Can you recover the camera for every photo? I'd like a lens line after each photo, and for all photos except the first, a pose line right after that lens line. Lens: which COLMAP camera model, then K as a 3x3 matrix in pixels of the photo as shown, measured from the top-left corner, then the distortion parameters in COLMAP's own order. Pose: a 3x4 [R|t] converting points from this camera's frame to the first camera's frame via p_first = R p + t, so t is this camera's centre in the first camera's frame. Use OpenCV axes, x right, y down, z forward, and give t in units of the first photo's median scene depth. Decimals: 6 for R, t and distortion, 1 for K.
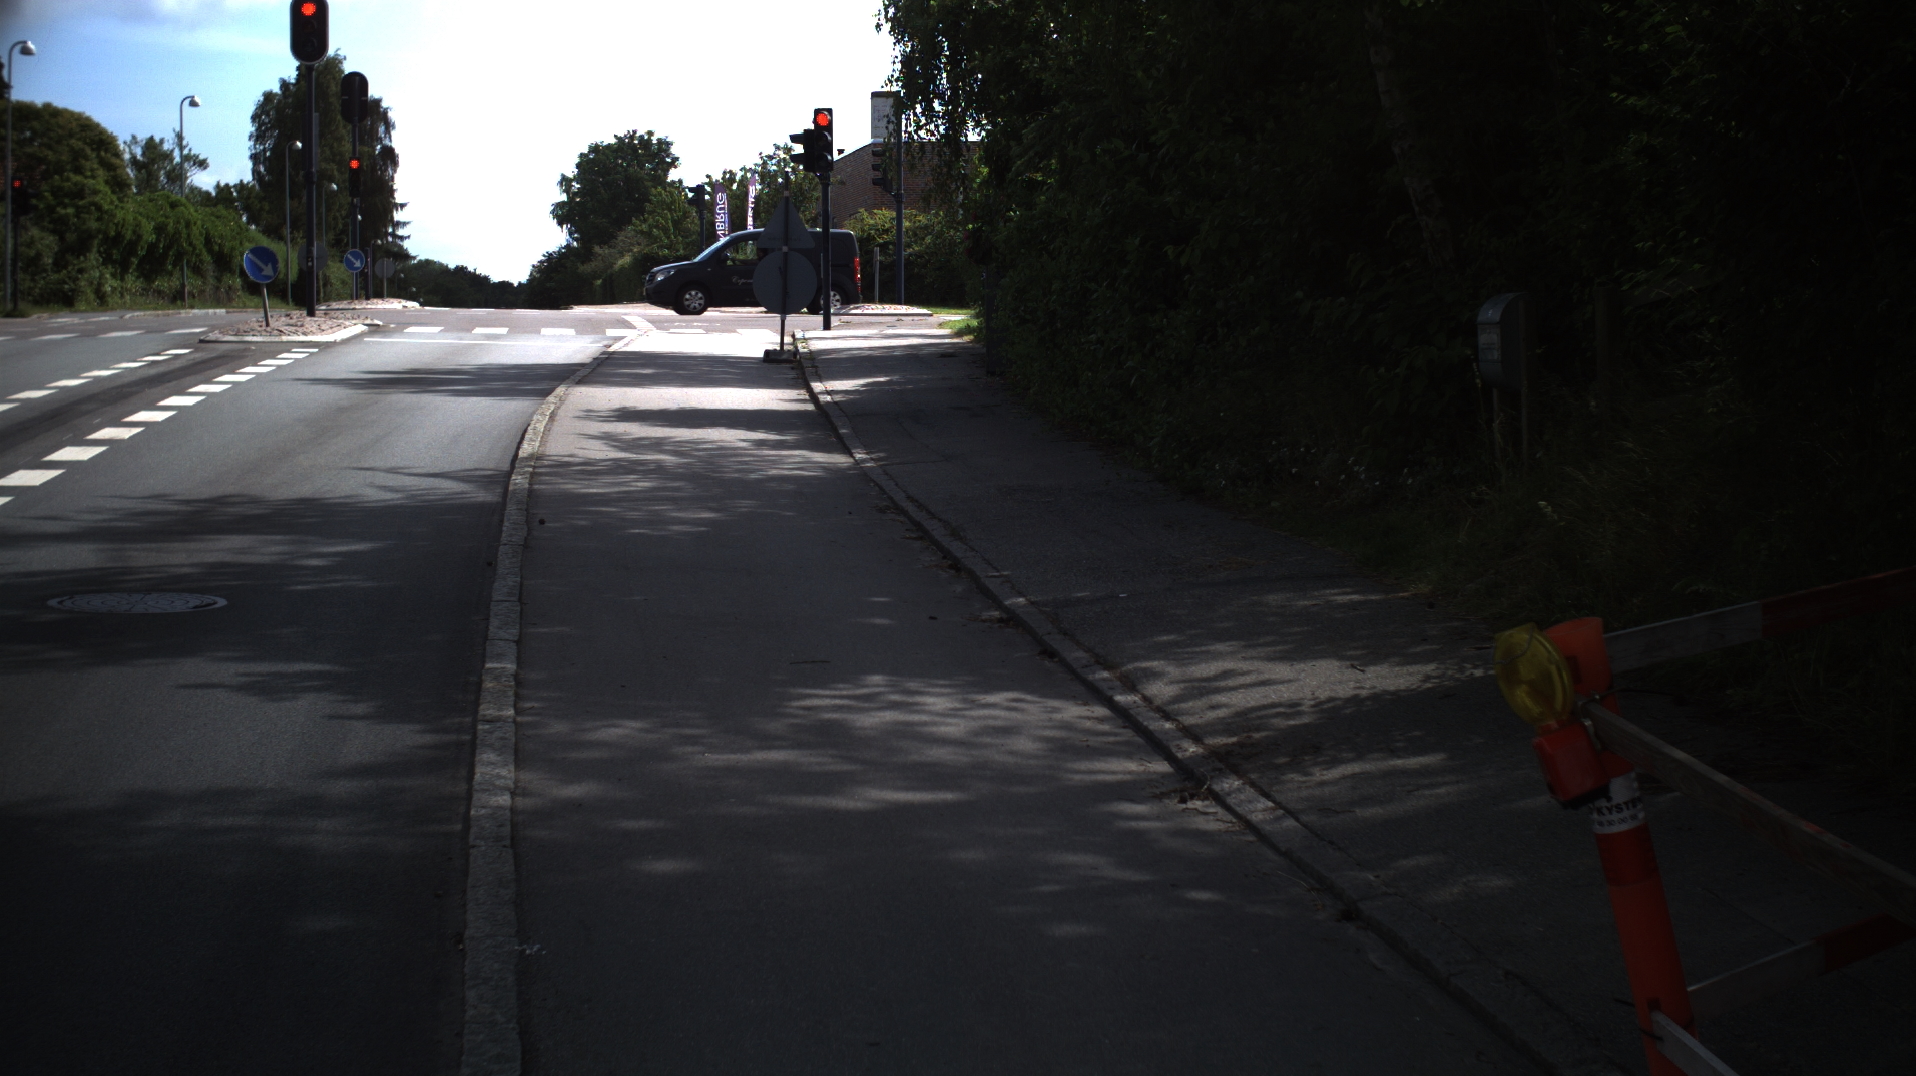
lens RADIAL K [[3541.5, 0, 947.6], [0, 3541.5, 533.6], [0, 0, 1]] dist [-0.259494, 0.000000]
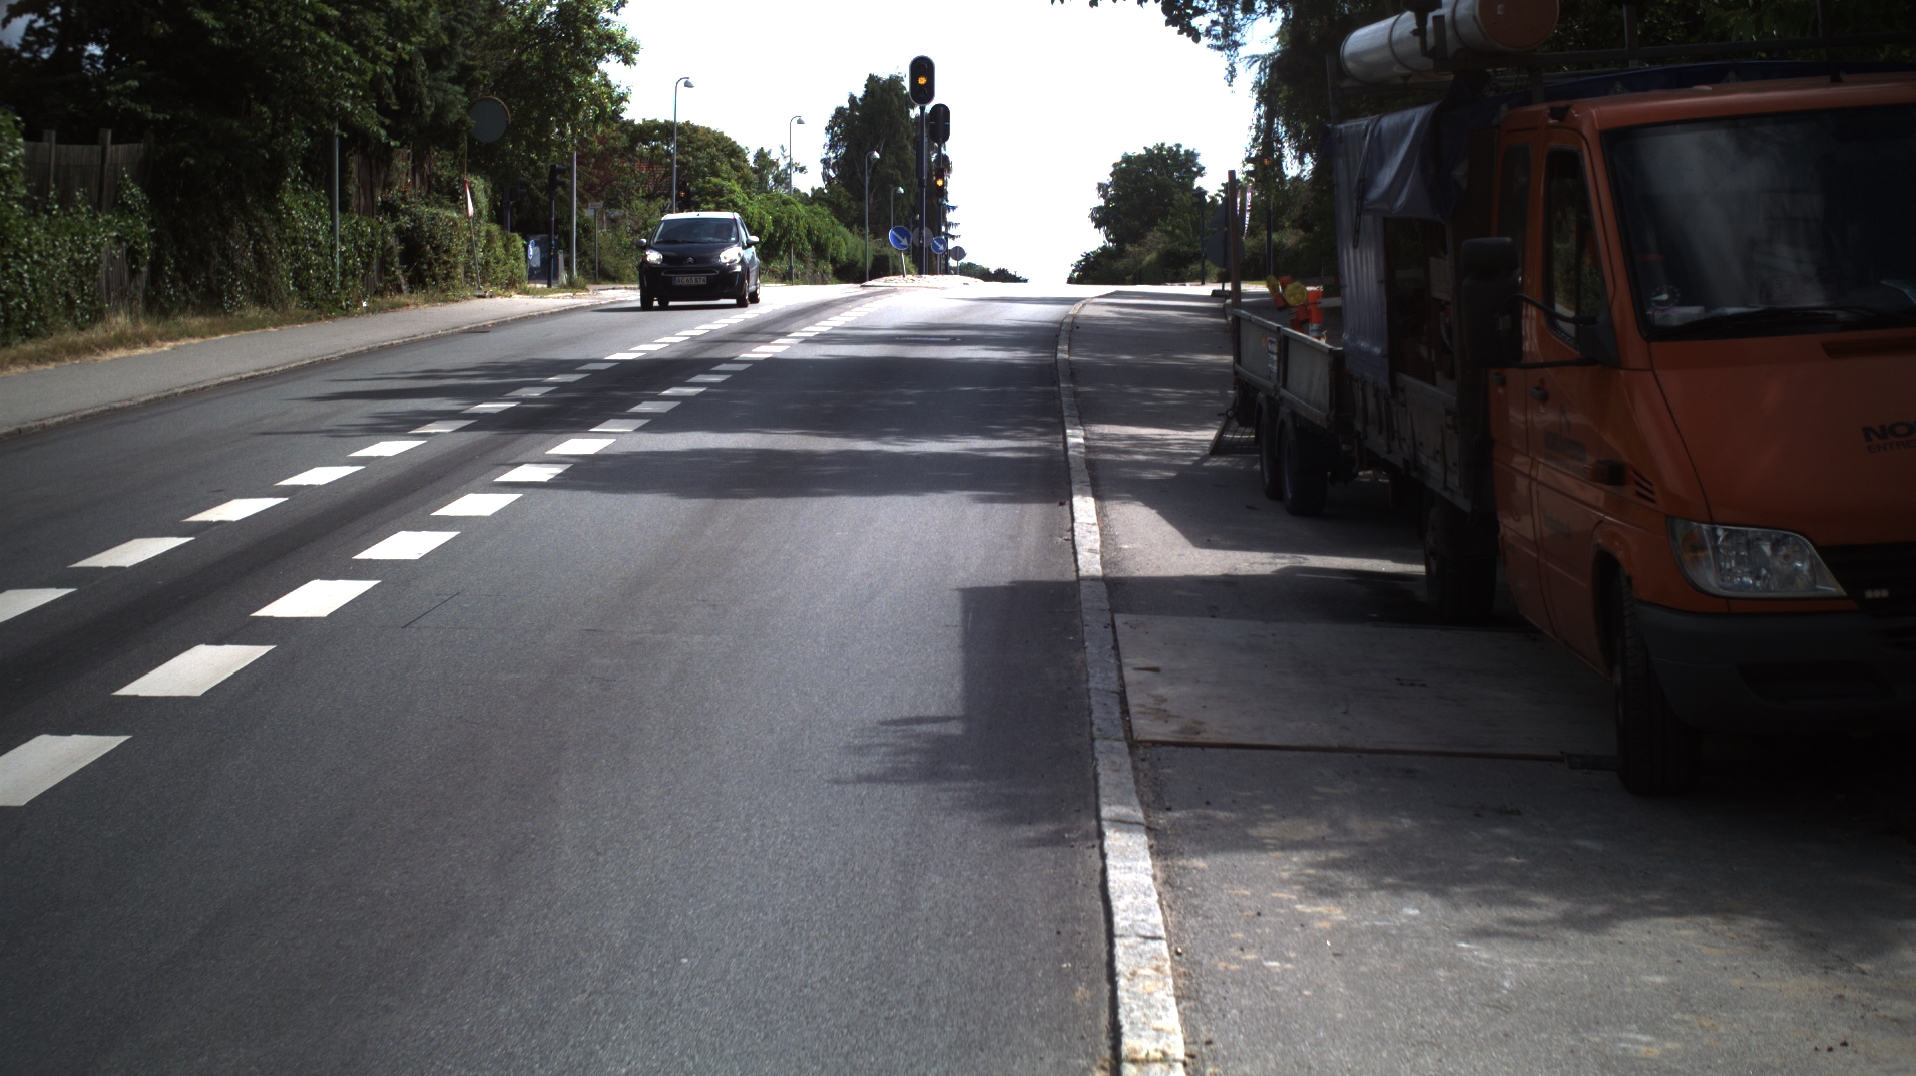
lens RADIAL K [[3541.5, 0, 955.0], [0, 3541.5, 534.4], [0, 0, 1]] dist [-0.259494, 0.000000]
pose [[0.988815, 0.016509, -0.148232, 0.025467], [-0.016796, 0.999859, -0.000687, 0.022042], [0.148200, 0.003169, 0.988952, -0.219516]]
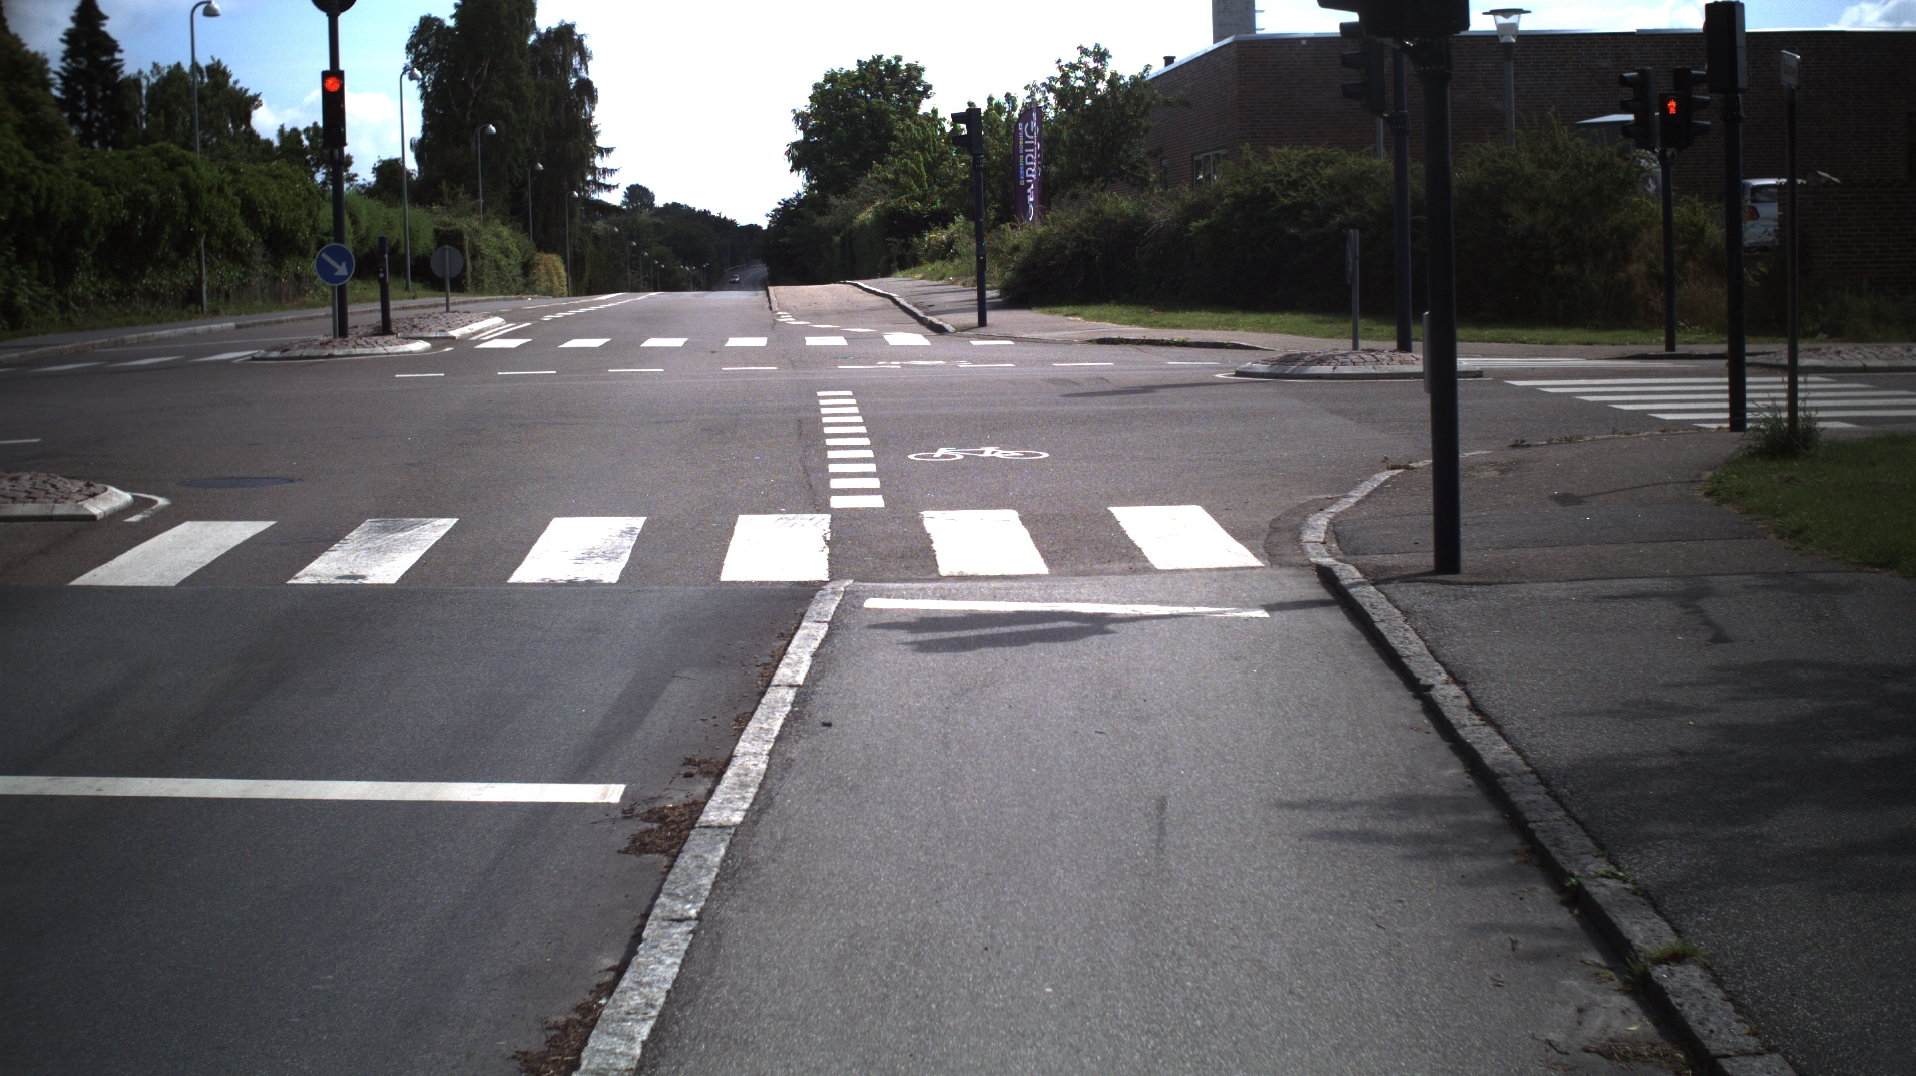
lens RADIAL K [[3541.5, 0, 964.9], [0, 3541.5, 552.2], [0, 0, 1]] dist [-0.259494, 0.000000]
pose [[0.997494, -0.016265, -0.068849, -0.024009], [0.017929, 0.999560, 0.023620, -0.029549], [0.068435, -0.024795, 0.997347, 0.310585]]
